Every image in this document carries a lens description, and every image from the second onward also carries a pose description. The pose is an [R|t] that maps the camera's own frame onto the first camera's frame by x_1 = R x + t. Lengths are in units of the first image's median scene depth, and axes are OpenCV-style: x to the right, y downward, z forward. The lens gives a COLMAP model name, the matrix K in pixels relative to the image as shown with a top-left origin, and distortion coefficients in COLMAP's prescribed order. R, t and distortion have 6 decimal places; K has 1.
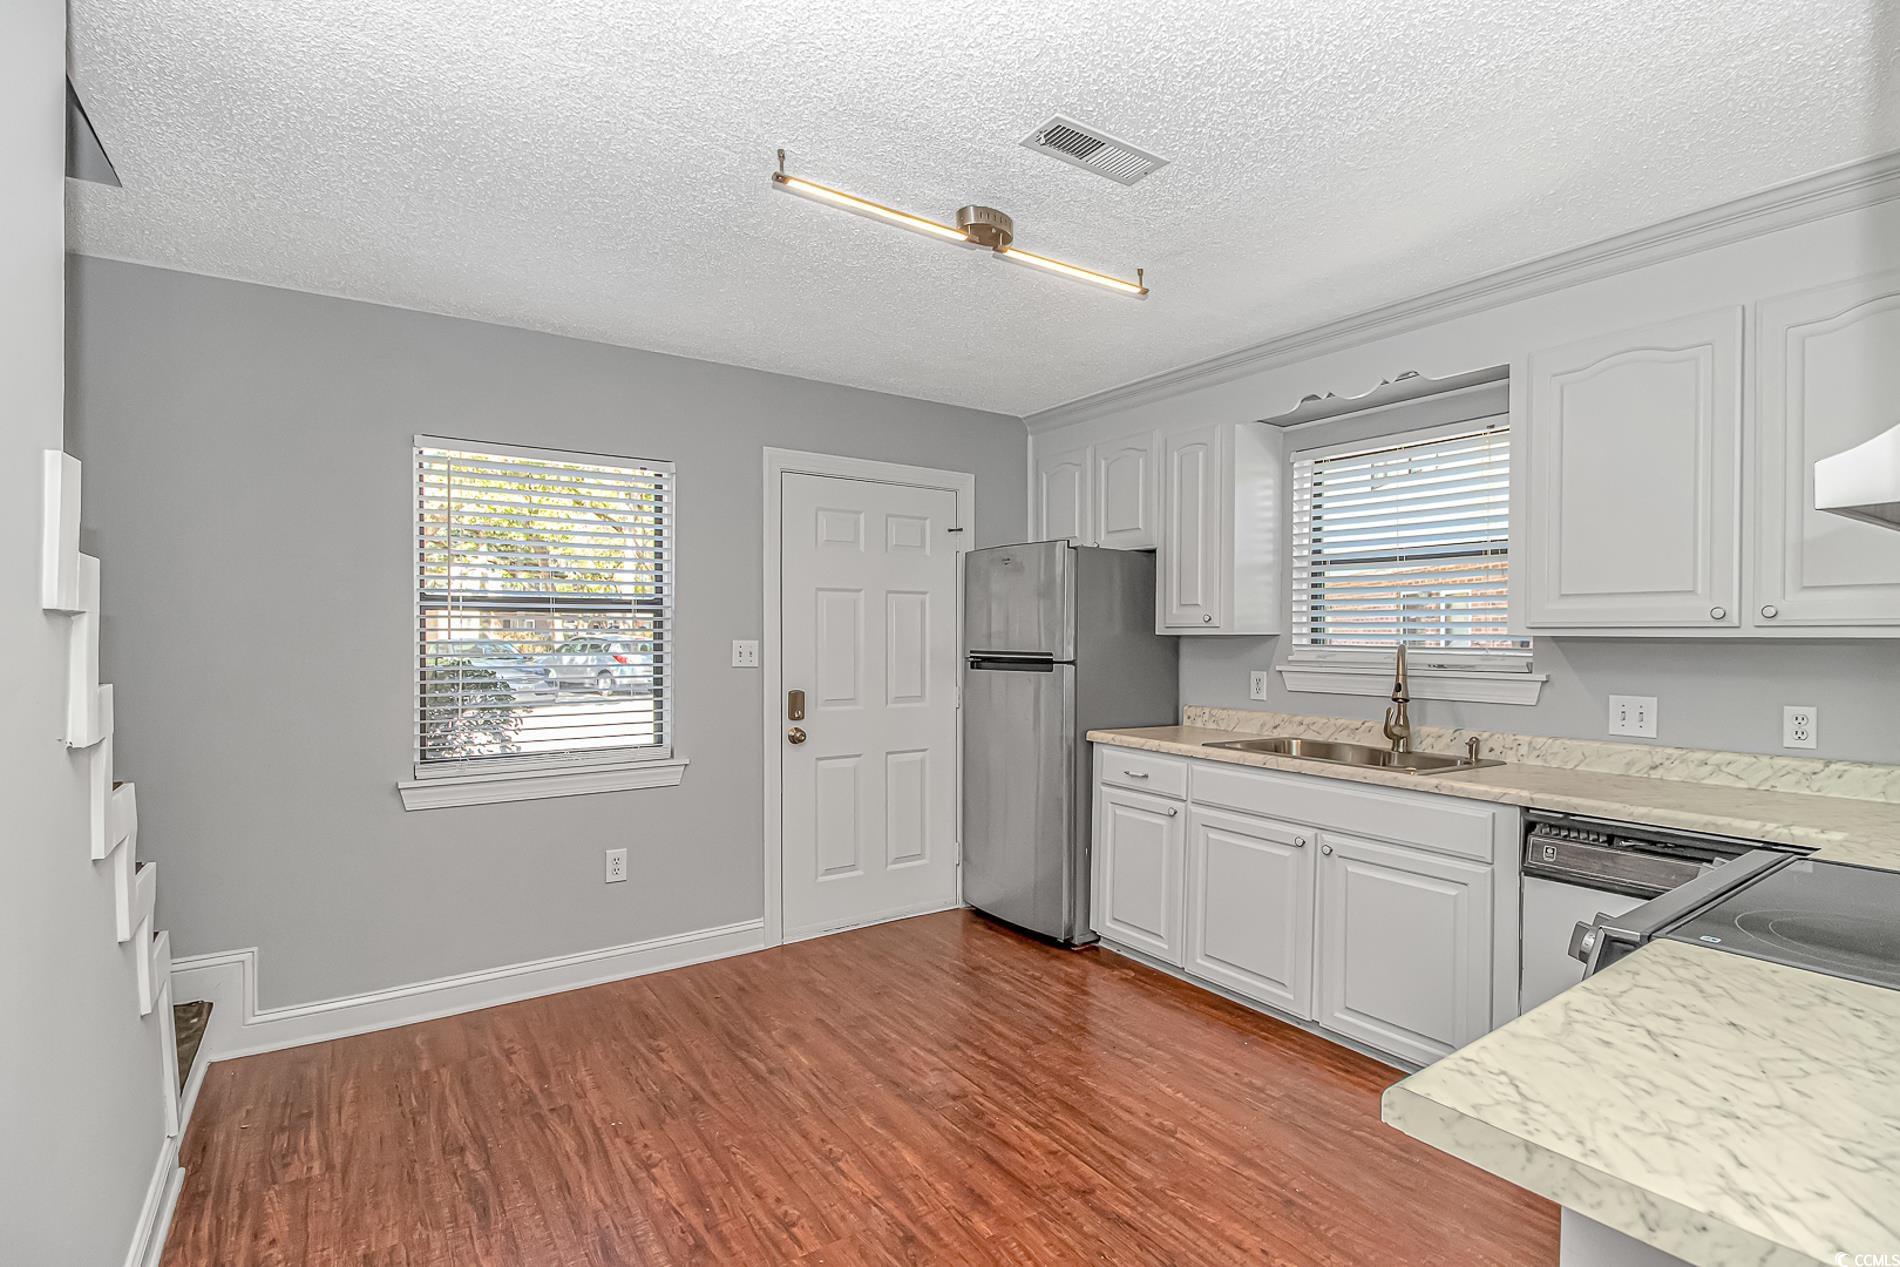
lens RADIAL K [[894.3, 0, 969.7], [0, 894.3, 642.1], [0, 0, 1]] dist [-0.001353, -0.010276]
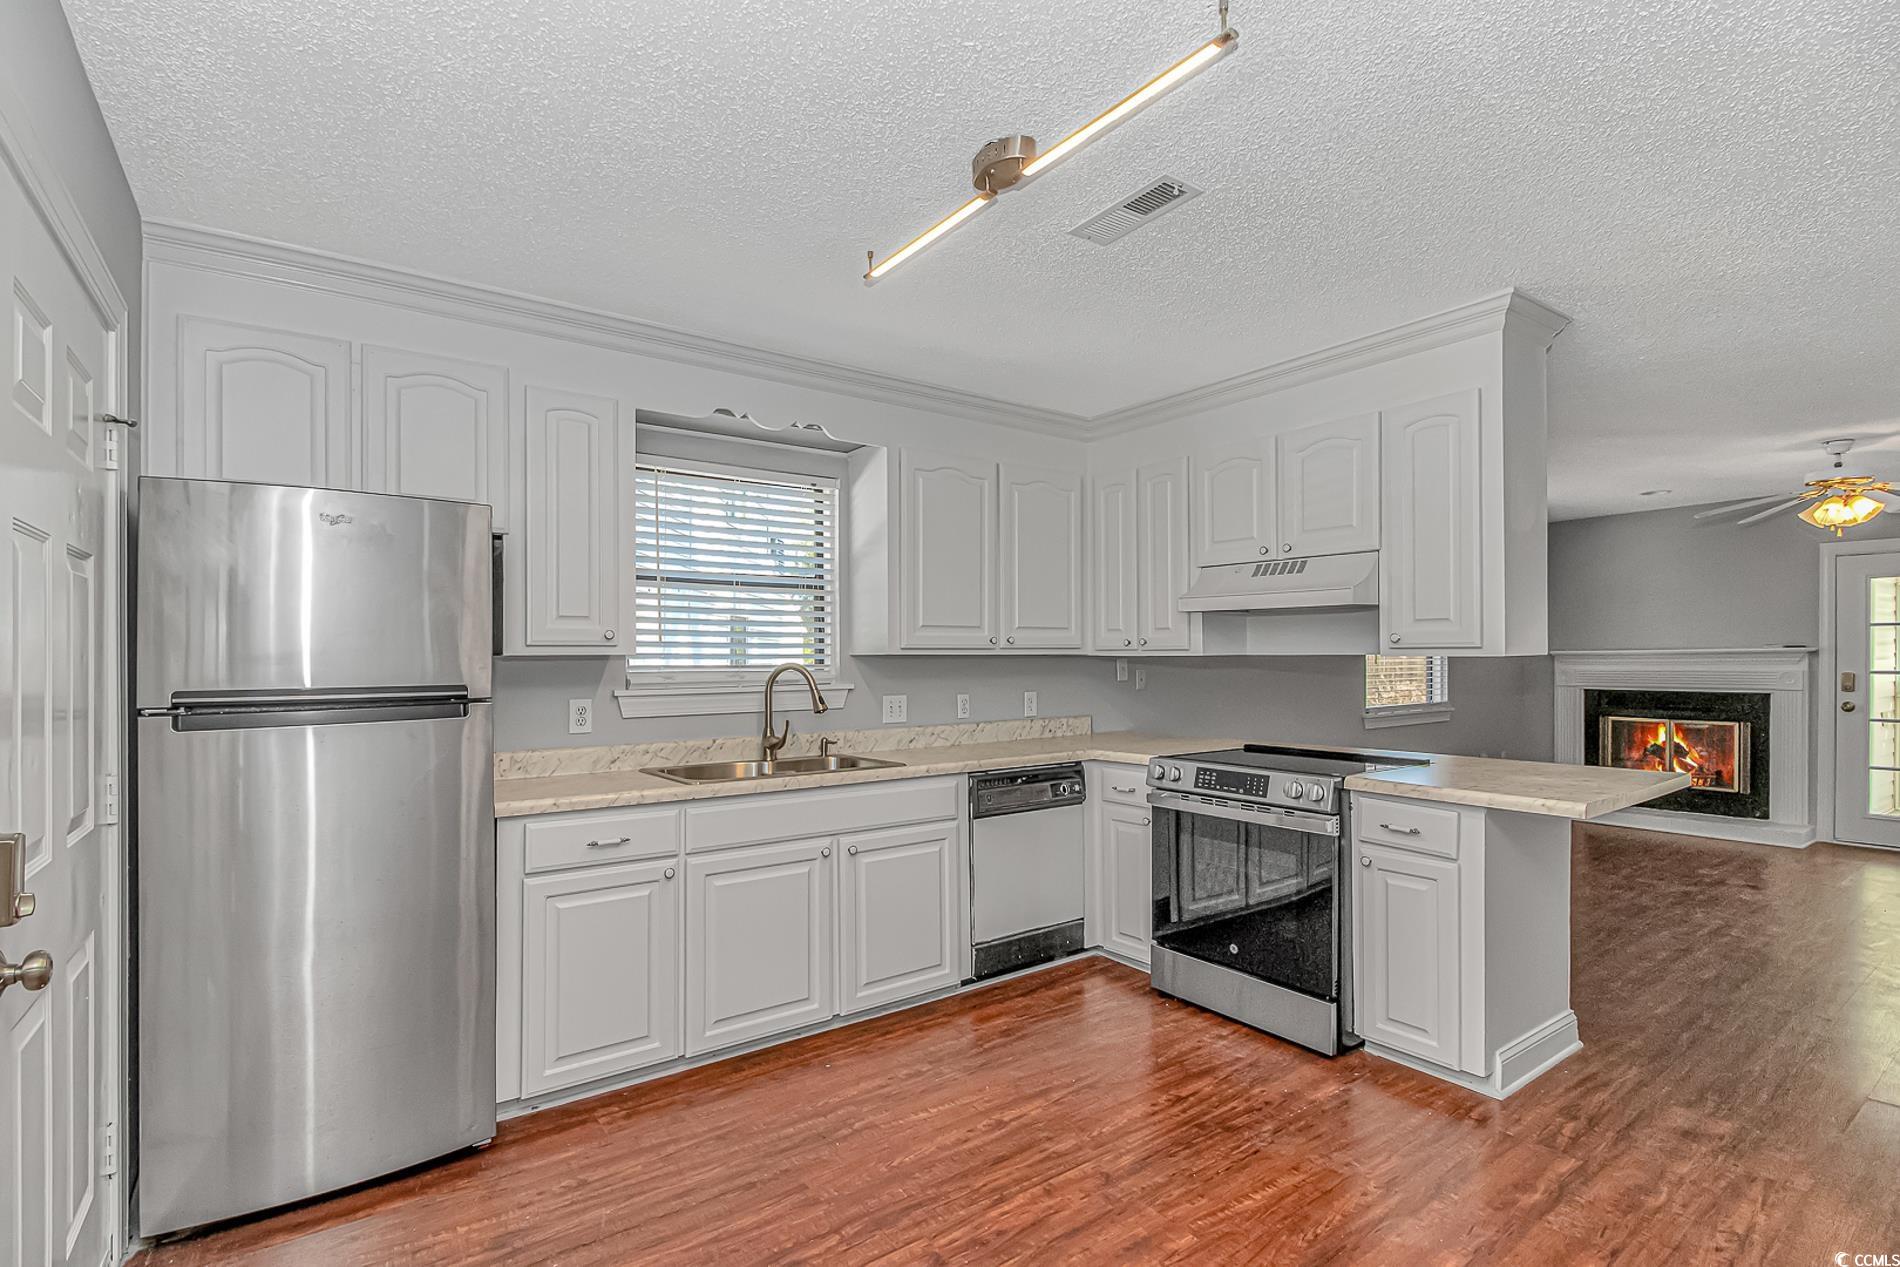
lens RADIAL K [[894.3, 0, 931.7], [0, 894.3, 662.1], [0, 0, 1]] dist [-0.001353, -0.010276]
pose [[-0.005327, -0.015859, 0.999860, -0.682080], [0.010990, 0.999813, 0.015917, -0.015216], [-0.999925, 0.011073, -0.005152, 0.887281]]
